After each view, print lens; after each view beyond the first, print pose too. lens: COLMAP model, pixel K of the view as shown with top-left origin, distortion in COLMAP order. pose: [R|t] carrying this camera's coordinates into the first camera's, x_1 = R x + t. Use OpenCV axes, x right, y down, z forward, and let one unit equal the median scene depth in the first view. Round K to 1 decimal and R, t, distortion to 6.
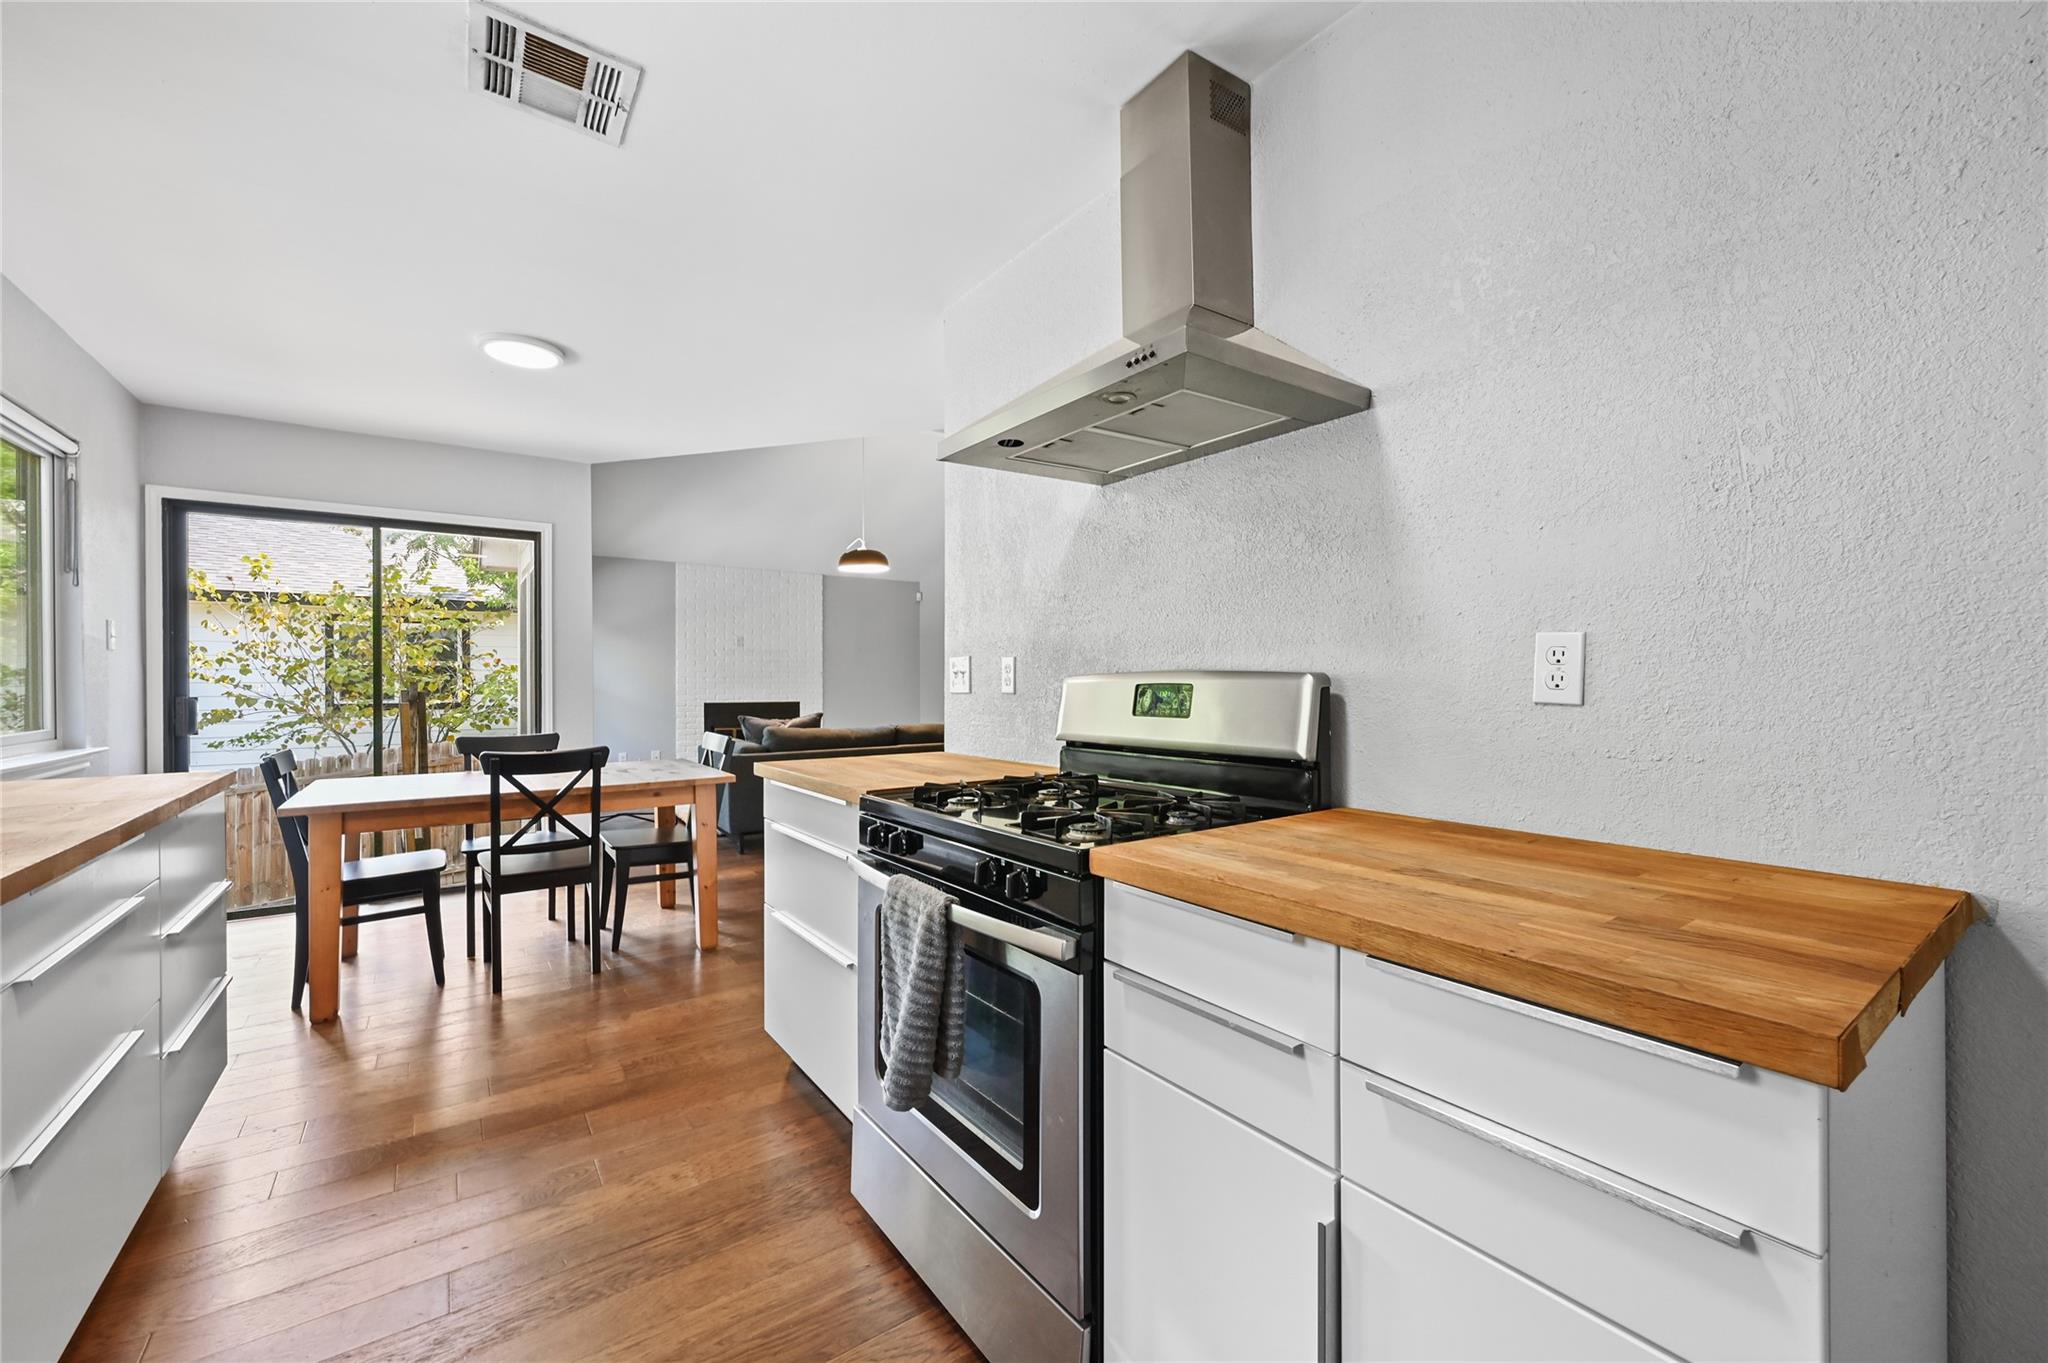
lens RADIAL K [[818.8, 0, 1025.5], [0, 818.8, 679.9], [0, 0, 1]] dist [0.001689, 0.000370]
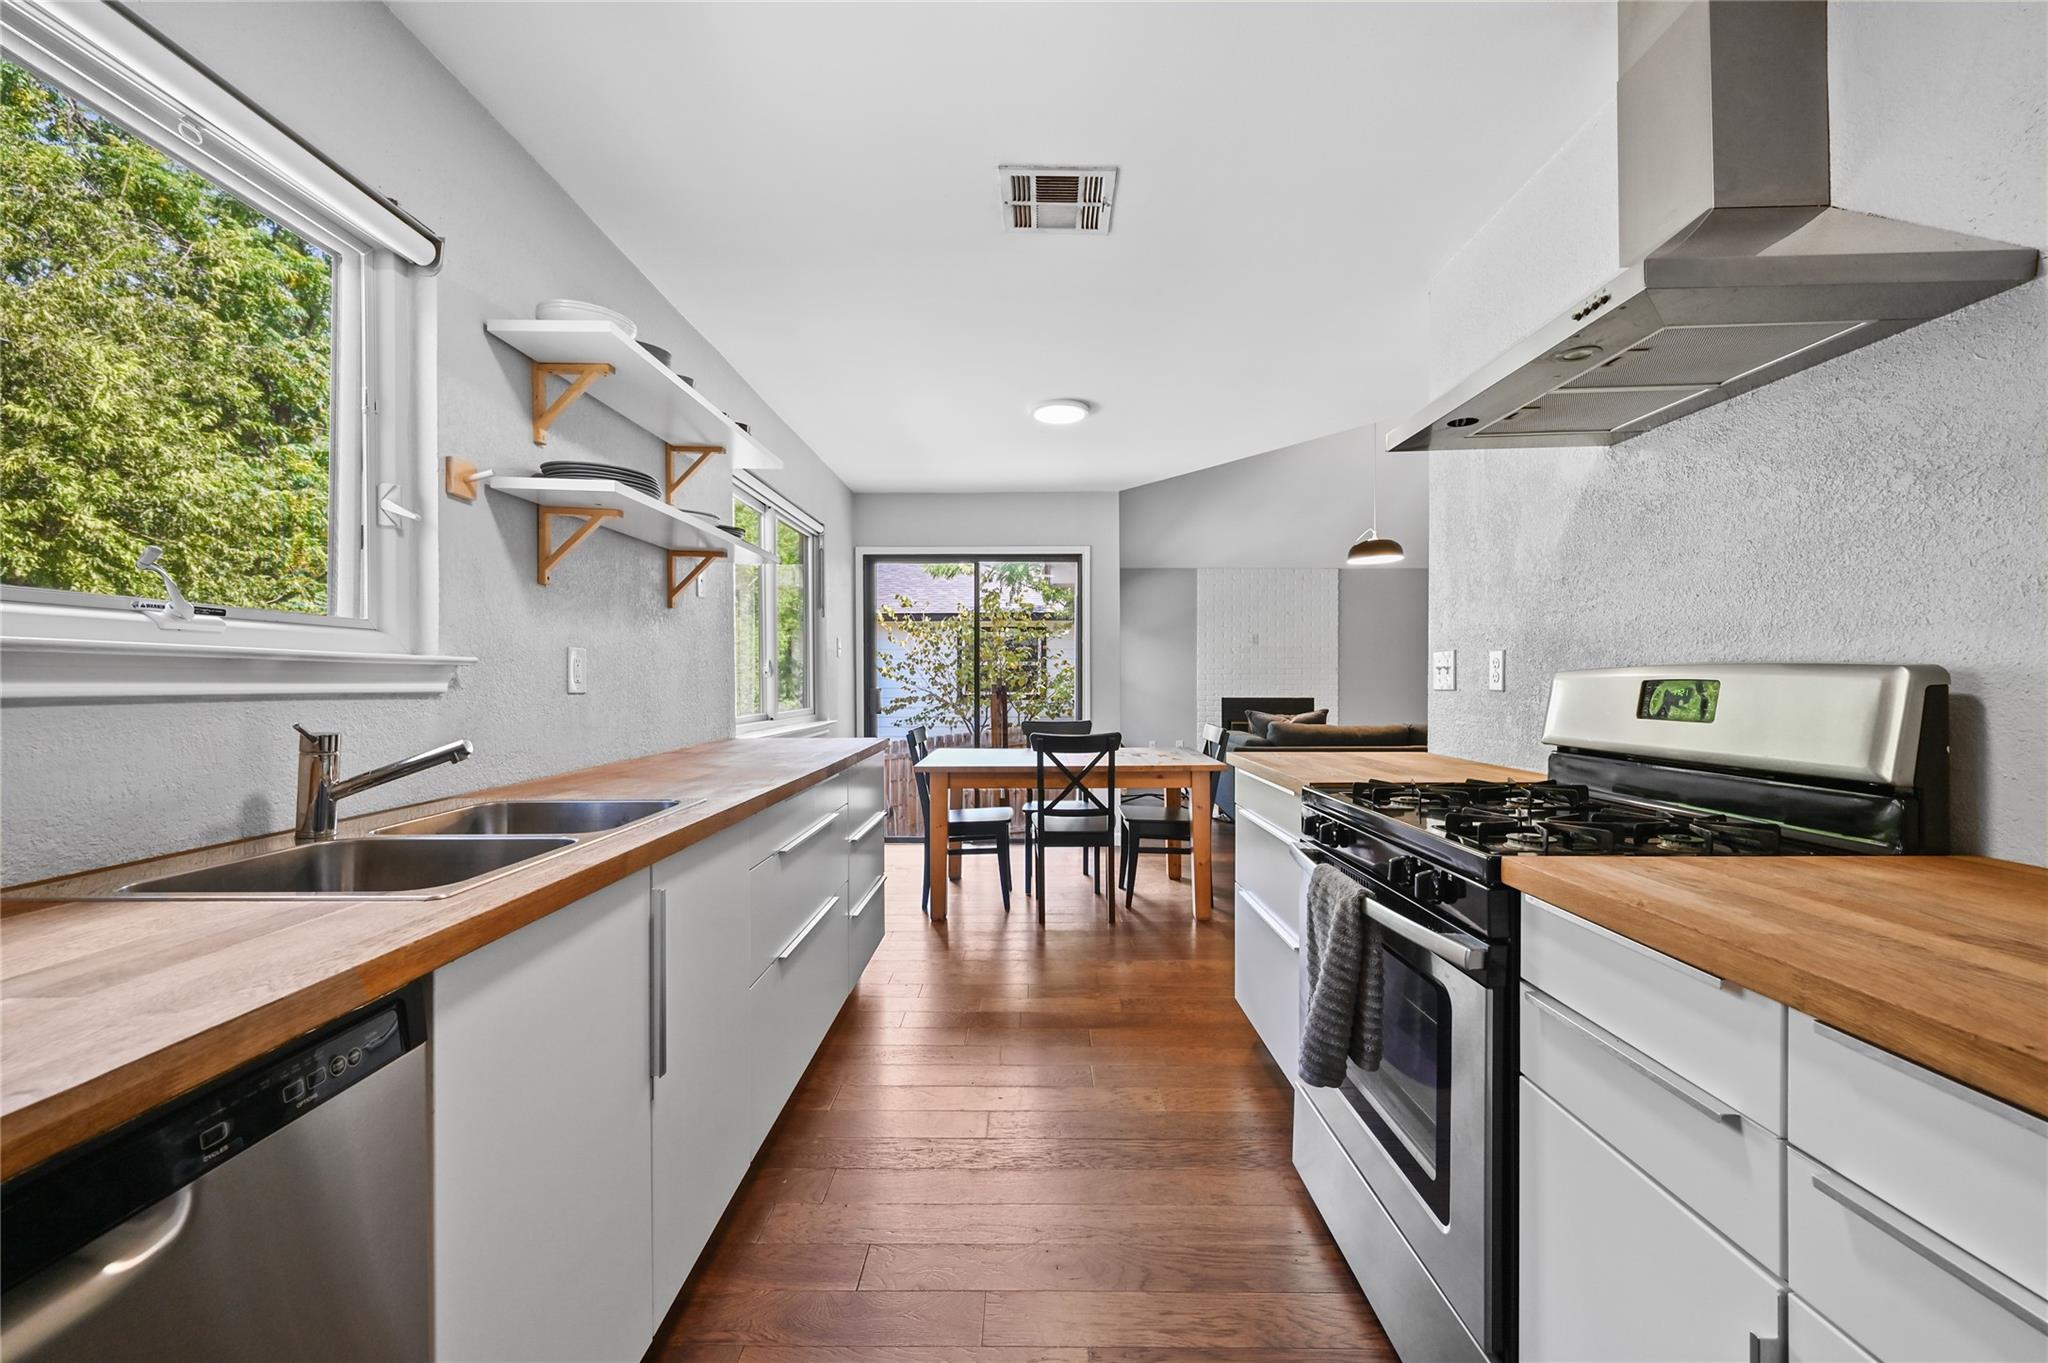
lens RADIAL K [[818.8, 0, 1025.4], [0, 818.8, 680.9], [0, 0, 1]] dist [0.001689, 0.000370]
pose [[0.804173, 0.002132, -0.594391, 0.131083], [0.001087, 0.999987, 0.005057, 0.000716], [0.594394, -0.004713, 0.804160, -0.047802]]
